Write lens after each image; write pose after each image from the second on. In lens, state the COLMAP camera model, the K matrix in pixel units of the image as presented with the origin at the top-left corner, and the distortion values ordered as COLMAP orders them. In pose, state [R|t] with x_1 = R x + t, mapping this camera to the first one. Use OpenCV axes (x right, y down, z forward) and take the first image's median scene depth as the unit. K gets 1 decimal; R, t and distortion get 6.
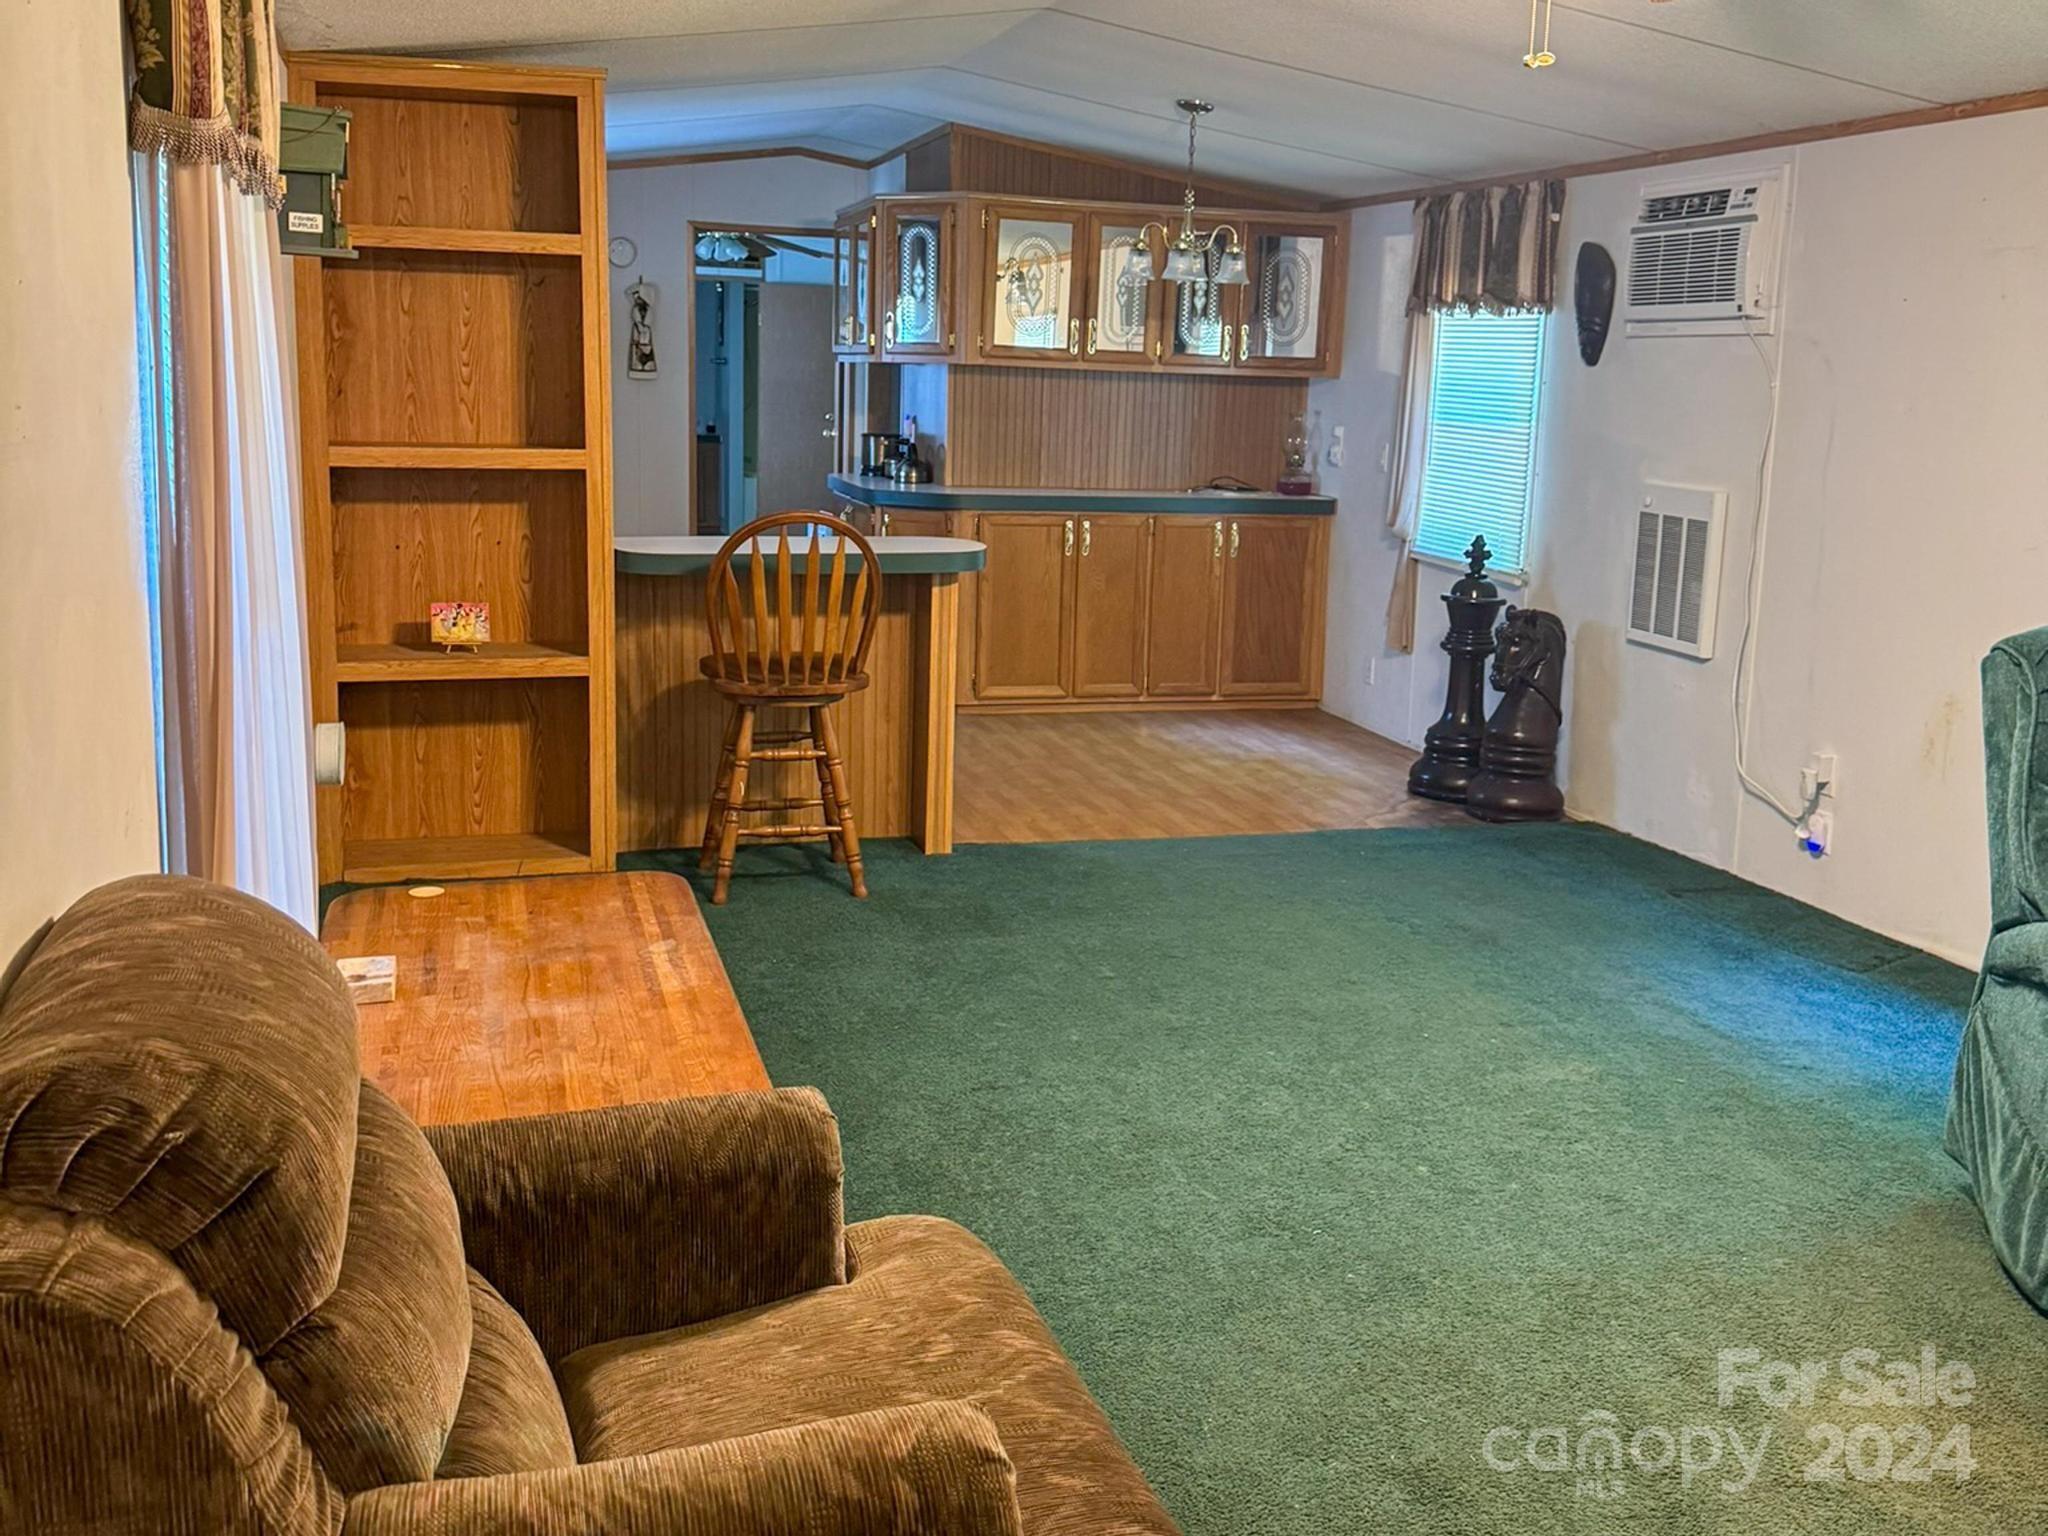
lens RADIAL K [[1925.8, 0, 1024.0], [0, 1925.8, 768.0], [0, 0, 1]] dist [0.111602, -0.267011]
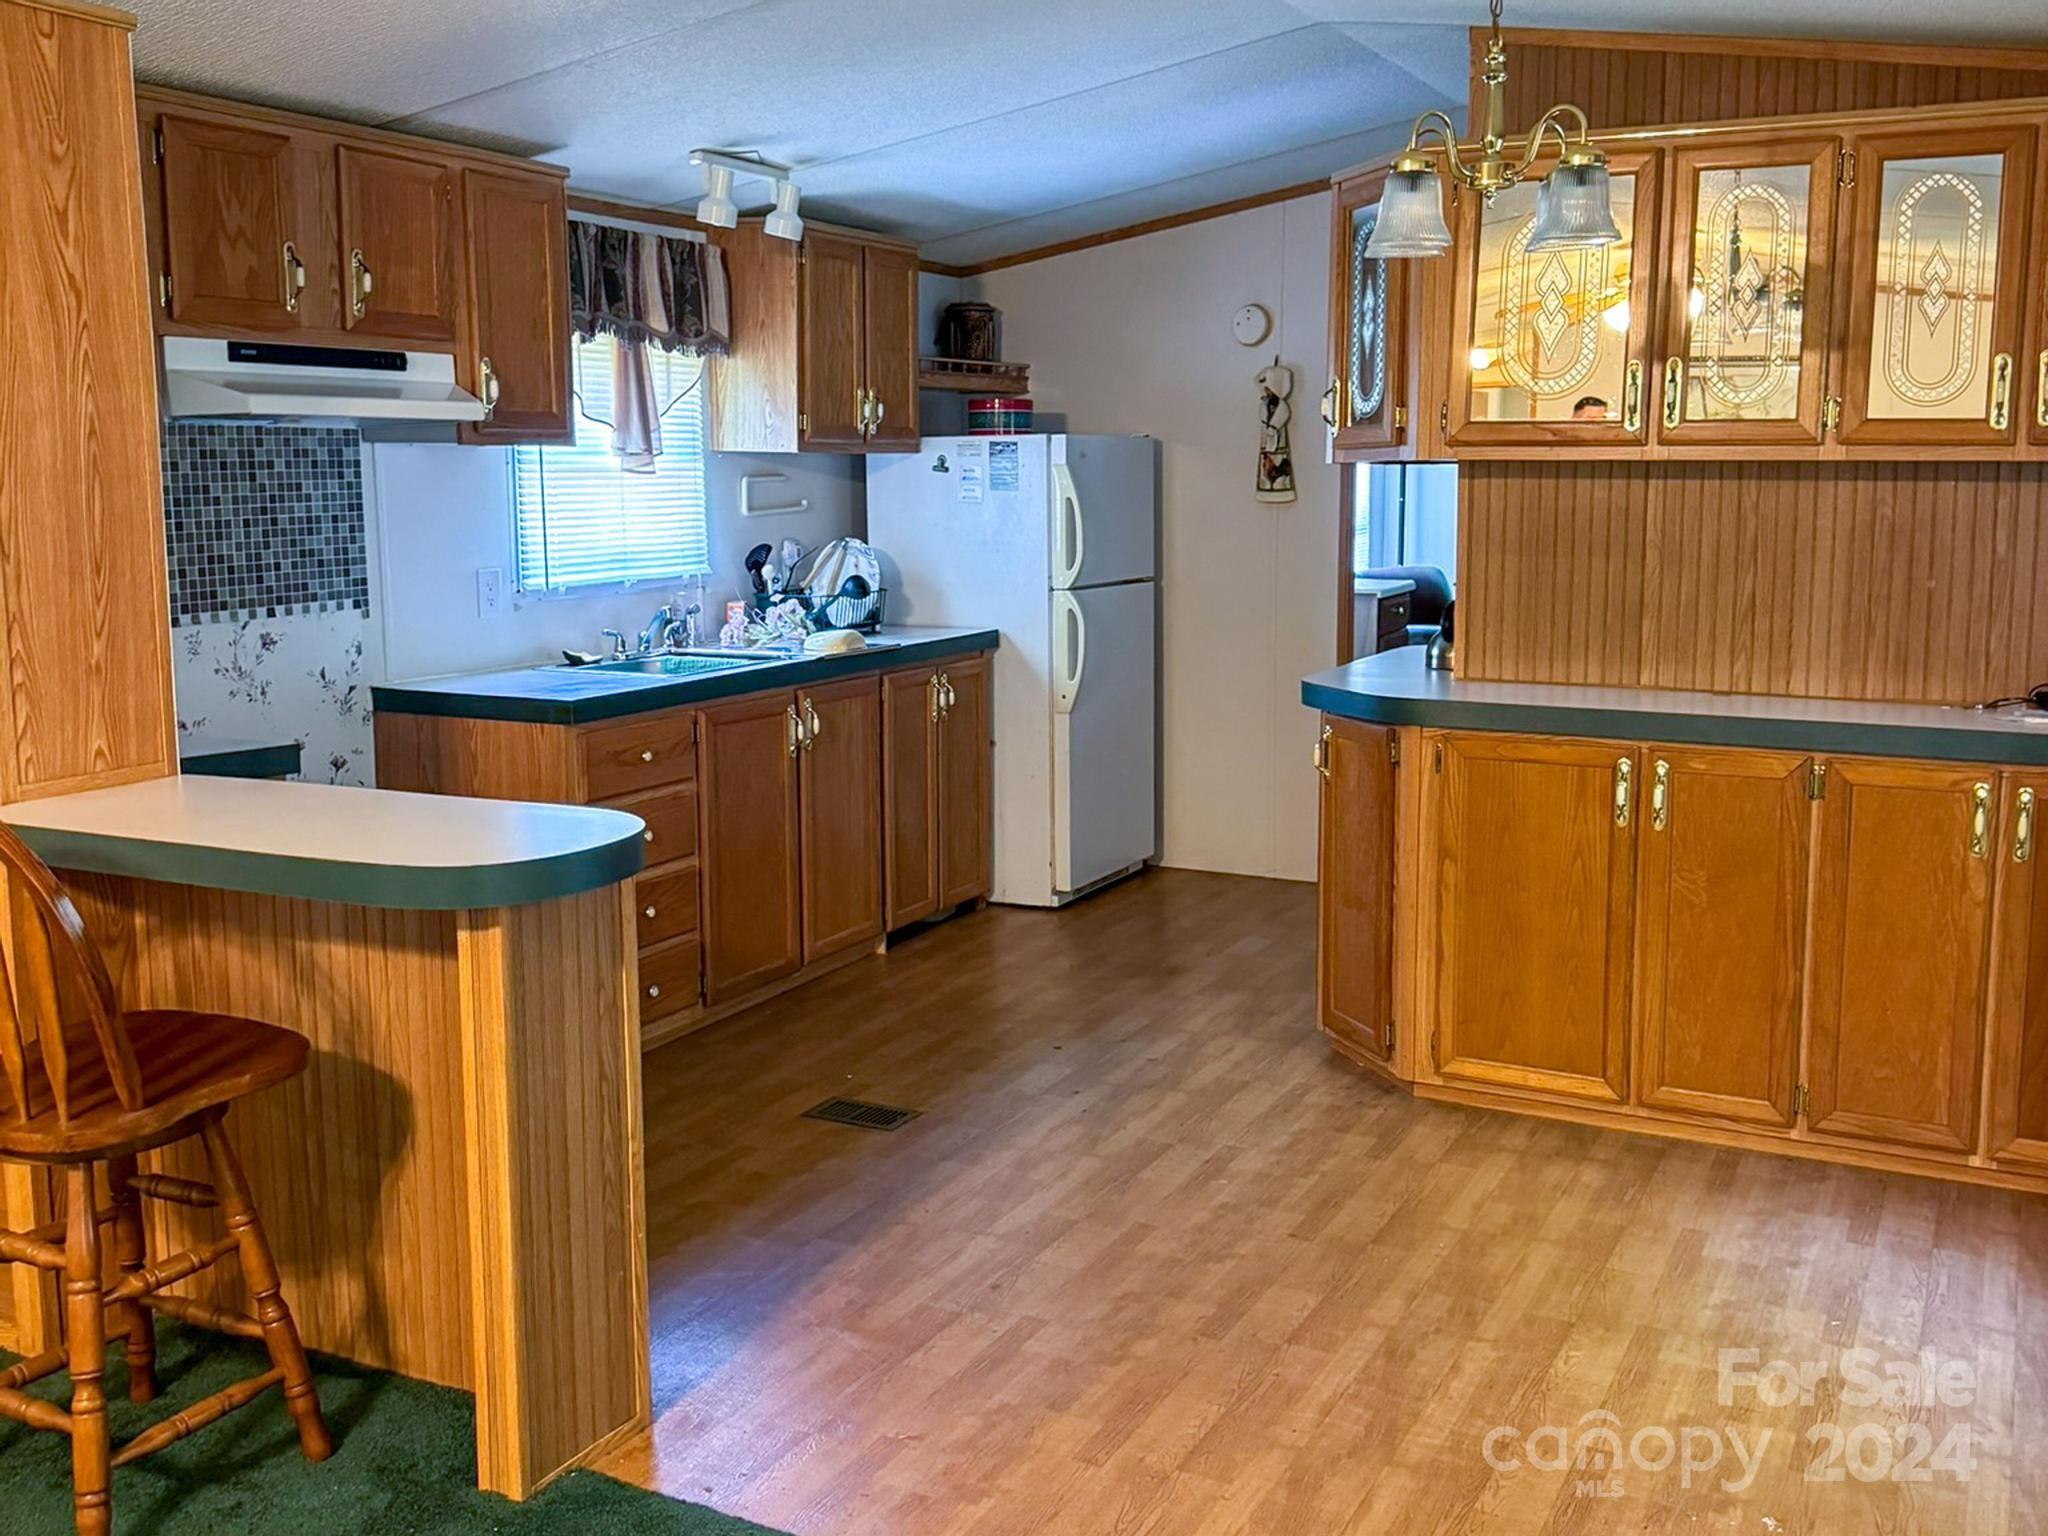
lens RADIAL K [[1925.8, 0, 1024.0], [0, 1925.8, 768.0], [0, 0, 1]] dist [0.111602, -0.267011]
pose [[0.720938, 0.073318, -0.689110, 0.255230], [-0.117455, 0.992929, -0.017237, -0.097420], [0.682973, 0.093367, 0.724452, 0.521093]]
